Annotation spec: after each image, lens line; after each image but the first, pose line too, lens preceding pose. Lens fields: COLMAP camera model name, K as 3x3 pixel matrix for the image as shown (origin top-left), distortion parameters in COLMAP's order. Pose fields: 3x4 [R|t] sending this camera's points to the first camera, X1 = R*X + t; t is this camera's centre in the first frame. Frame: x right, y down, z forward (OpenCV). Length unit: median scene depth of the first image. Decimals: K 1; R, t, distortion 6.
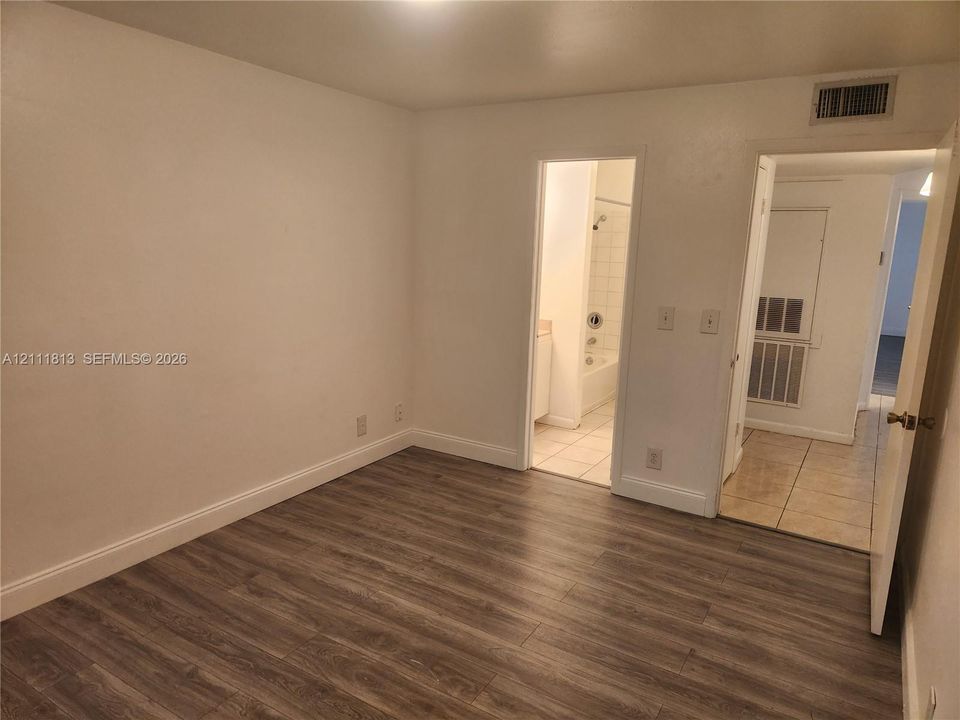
lens RADIAL K [[647.6, 0, 479.4], [0, 647.6, 361.2], [0, 0, 1]] dist [0.008648, -0.004110]
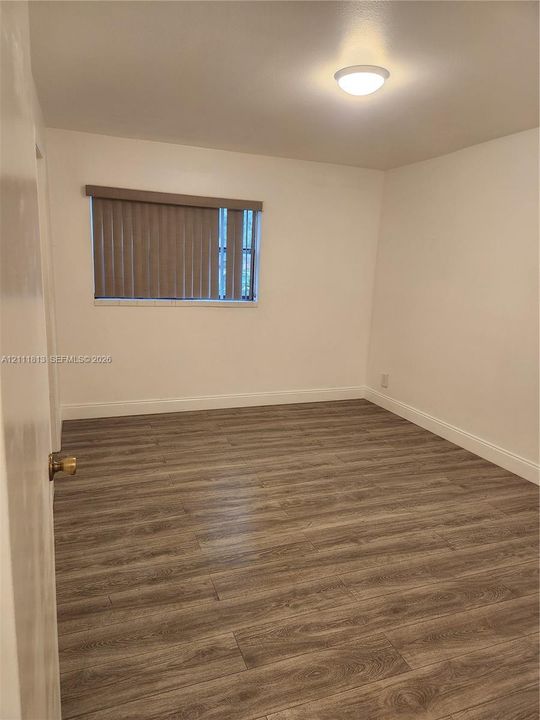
lens RADIAL K [[485.7, 0, 269.6], [0, 485.7, 359.2], [0, 0, 1]] dist [0.008648, -0.004110]
pose [[-0.614119, 0.101445, -0.782667, 0.811962], [-0.207209, 0.936188, 0.283930, -0.174297], [0.761526, 0.336543, -0.553910, 1.281478]]
